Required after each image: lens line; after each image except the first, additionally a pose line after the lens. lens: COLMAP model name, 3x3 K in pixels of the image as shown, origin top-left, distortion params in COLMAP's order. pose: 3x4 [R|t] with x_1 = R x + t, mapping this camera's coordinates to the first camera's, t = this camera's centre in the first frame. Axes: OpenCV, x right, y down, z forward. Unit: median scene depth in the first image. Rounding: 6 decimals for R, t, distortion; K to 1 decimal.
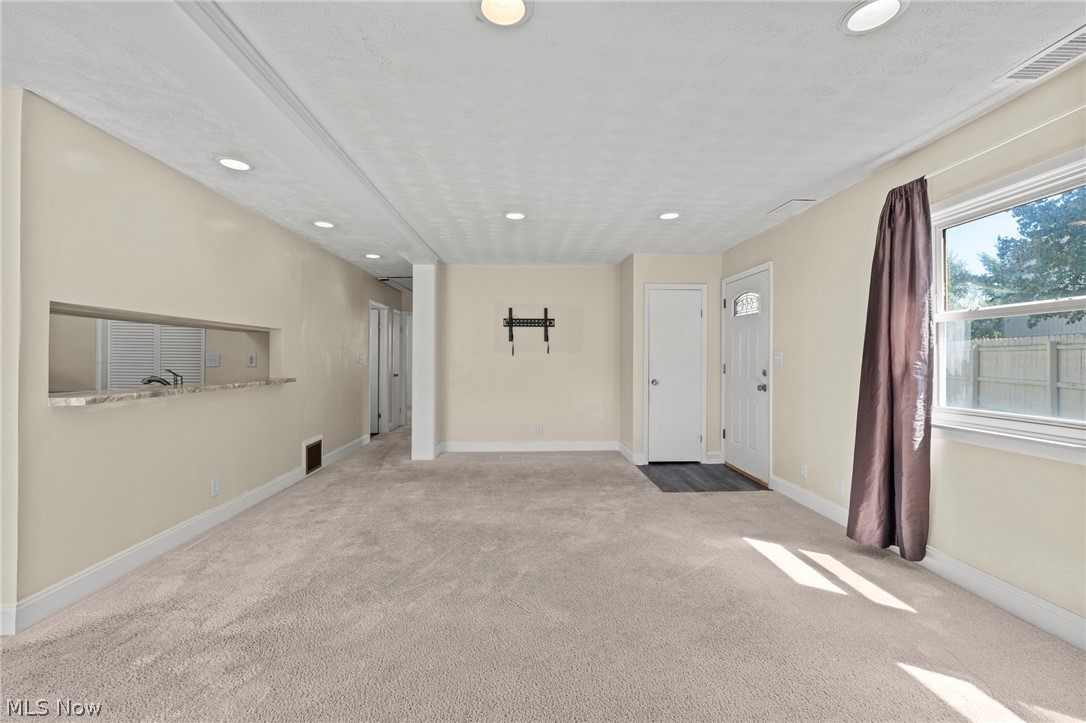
lens RADIAL K [[445.5, 0, 543.0], [0, 445.5, 361.5], [0, 0, 1]] dist [-0.001060, 0.000118]
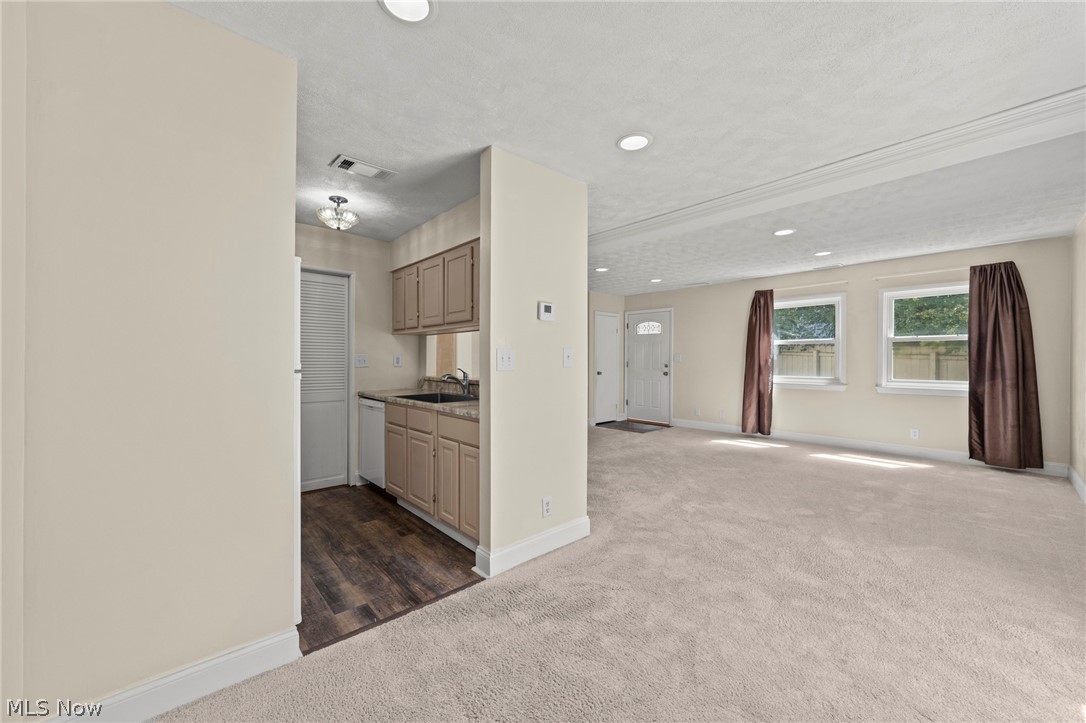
lens RADIAL K [[414.1, 0, 543.0], [0, 414.1, 361.5], [0, 0, 1]] dist [-0.000467, -0.000060]
pose [[0.767825, -0.006989, 0.640622, -1.155507], [0.005372, 0.999976, 0.004470, -0.003509], [-0.640637, 0.000010, 0.767844, -0.012825]]
